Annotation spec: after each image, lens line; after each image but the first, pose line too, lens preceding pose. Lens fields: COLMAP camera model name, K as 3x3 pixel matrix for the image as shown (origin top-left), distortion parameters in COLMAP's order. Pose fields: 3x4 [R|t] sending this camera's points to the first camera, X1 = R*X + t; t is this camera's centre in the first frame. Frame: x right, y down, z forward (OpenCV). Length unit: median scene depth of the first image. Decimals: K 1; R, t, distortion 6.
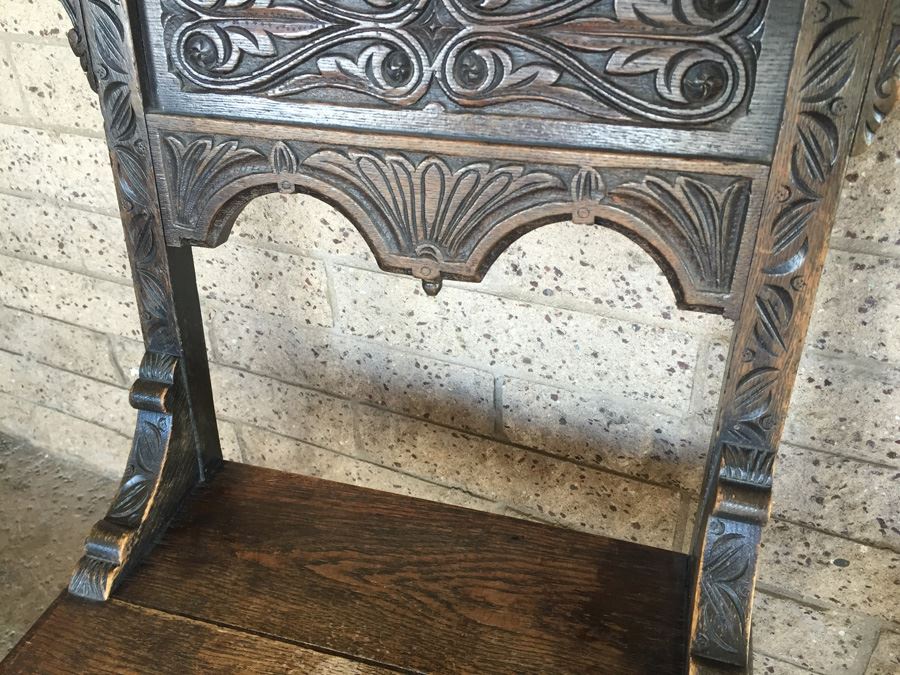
lens RADIAL K [[773.8, 0, 446.3], [0, 773.8, 336.5], [0, 0, 1]] dist [0.093313, -0.138370]
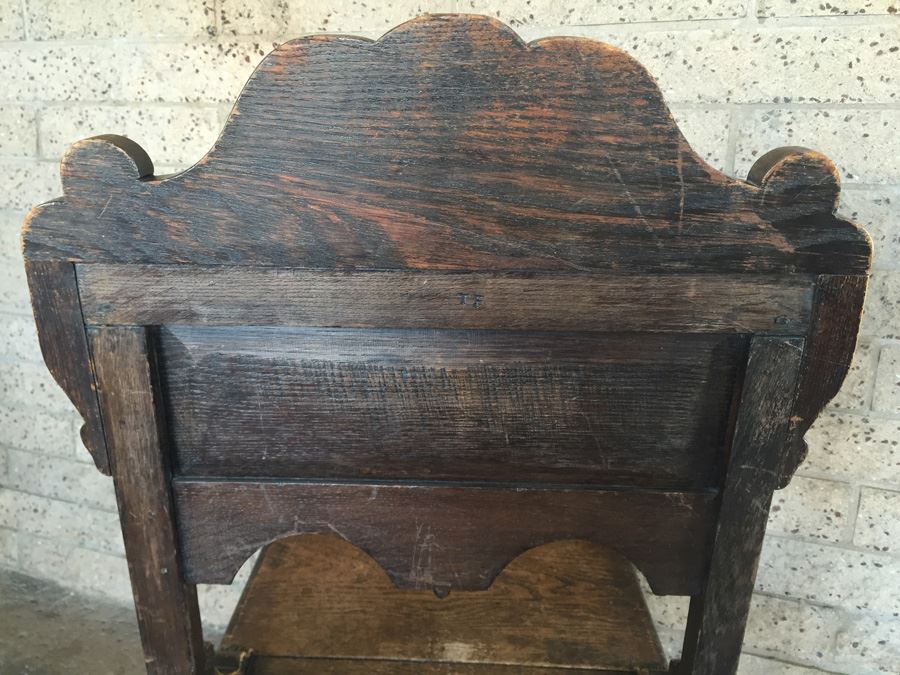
lens RADIAL K [[773.8, 0, 447.8], [0, 773.8, 333.2], [0, 0, 1]] dist [0.093313, -0.138370]
pose [[0.993443, 0.030300, 0.110244, -0.125191], [0.007098, 0.946038, -0.323979, 0.298361], [-0.114112, 0.322637, 0.939619, -0.632672]]
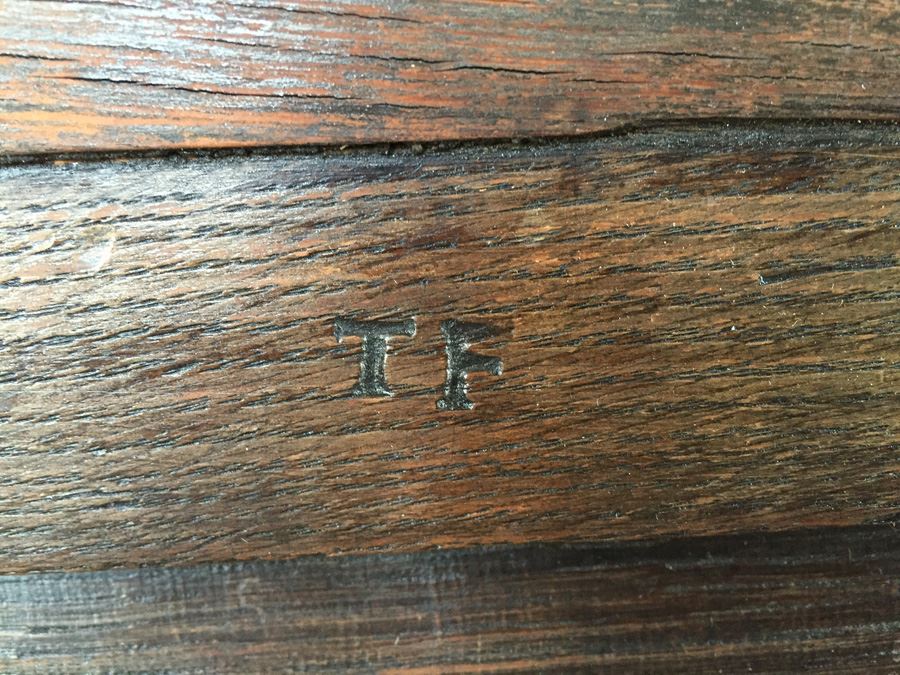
lens RADIAL K [[773.8, 0, 450.7], [0, 773.8, 336.7], [0, 0, 1]] dist [0.093313, -0.138370]
pose [[0.990064, -0.011929, 0.140114, -0.043730], [0.081989, 0.858479, -0.506253, 0.105167], [-0.114246, 0.512710, 0.850927, -0.107110]]
